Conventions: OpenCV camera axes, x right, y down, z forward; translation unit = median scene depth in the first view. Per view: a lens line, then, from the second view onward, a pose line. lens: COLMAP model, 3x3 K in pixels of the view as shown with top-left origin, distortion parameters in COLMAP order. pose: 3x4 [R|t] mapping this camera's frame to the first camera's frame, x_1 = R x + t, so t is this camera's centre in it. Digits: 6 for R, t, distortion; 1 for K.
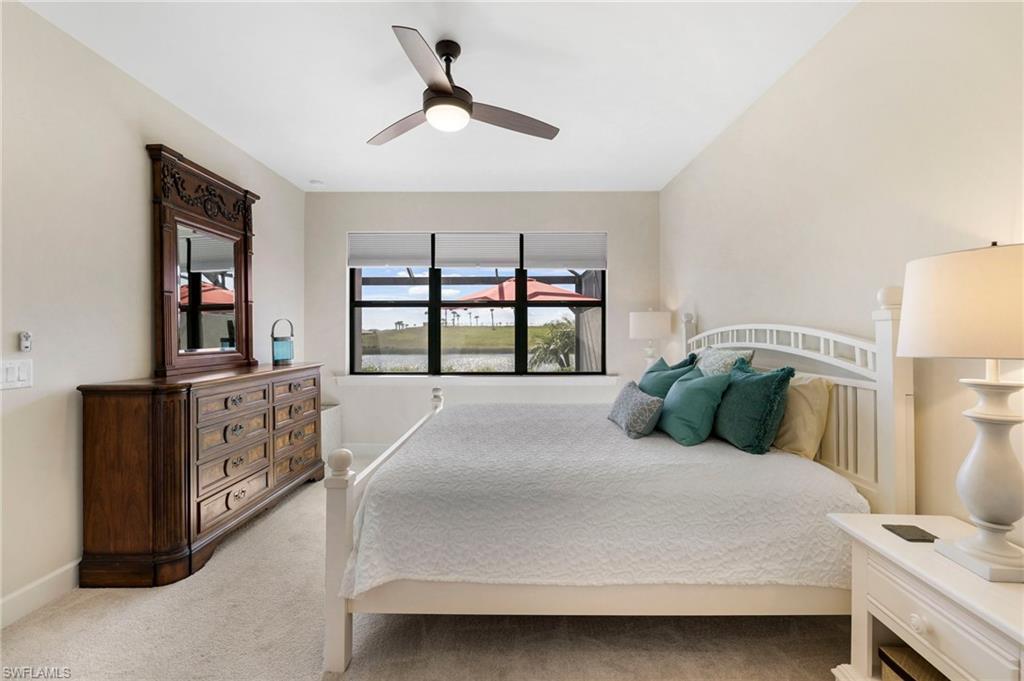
lens RADIAL K [[437.8, 0, 520.4], [0, 437.8, 335.2], [0, 0, 1]] dist [0.002038, 0.001311]
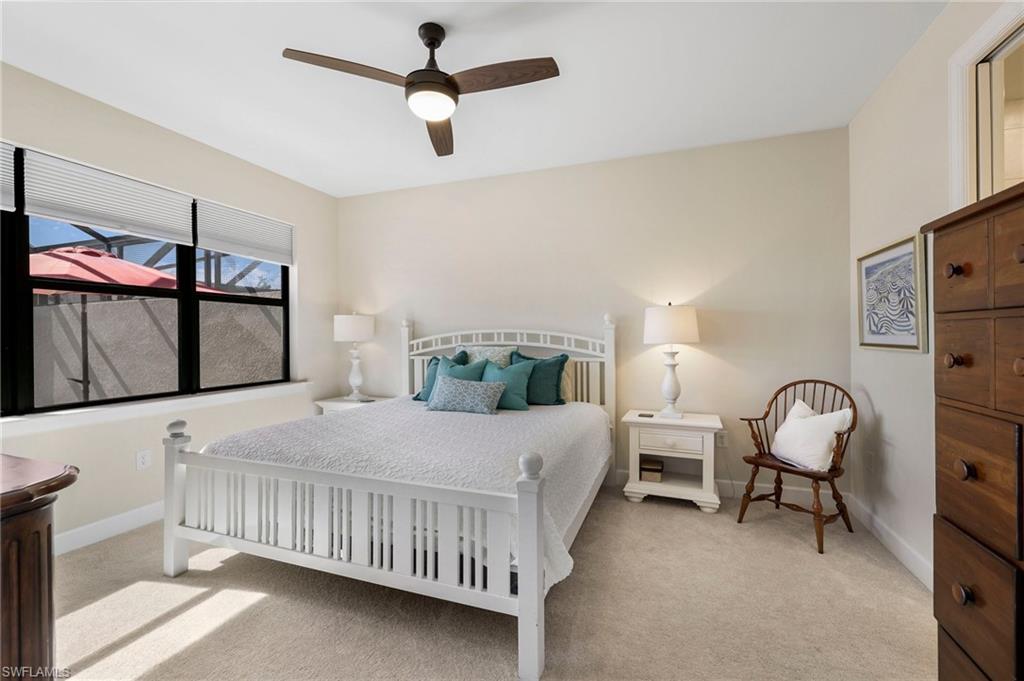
lens RADIAL K [[437.8, 0, 517.1], [0, 437.8, 333.4], [0, 0, 1]] dist [0.002038, 0.001311]
pose [[0.338039, 0.003929, 0.941124, -0.555266], [0.006777, 0.999955, -0.006609, 0.000112], [-0.941108, 0.008612, 0.337998, 0.283230]]
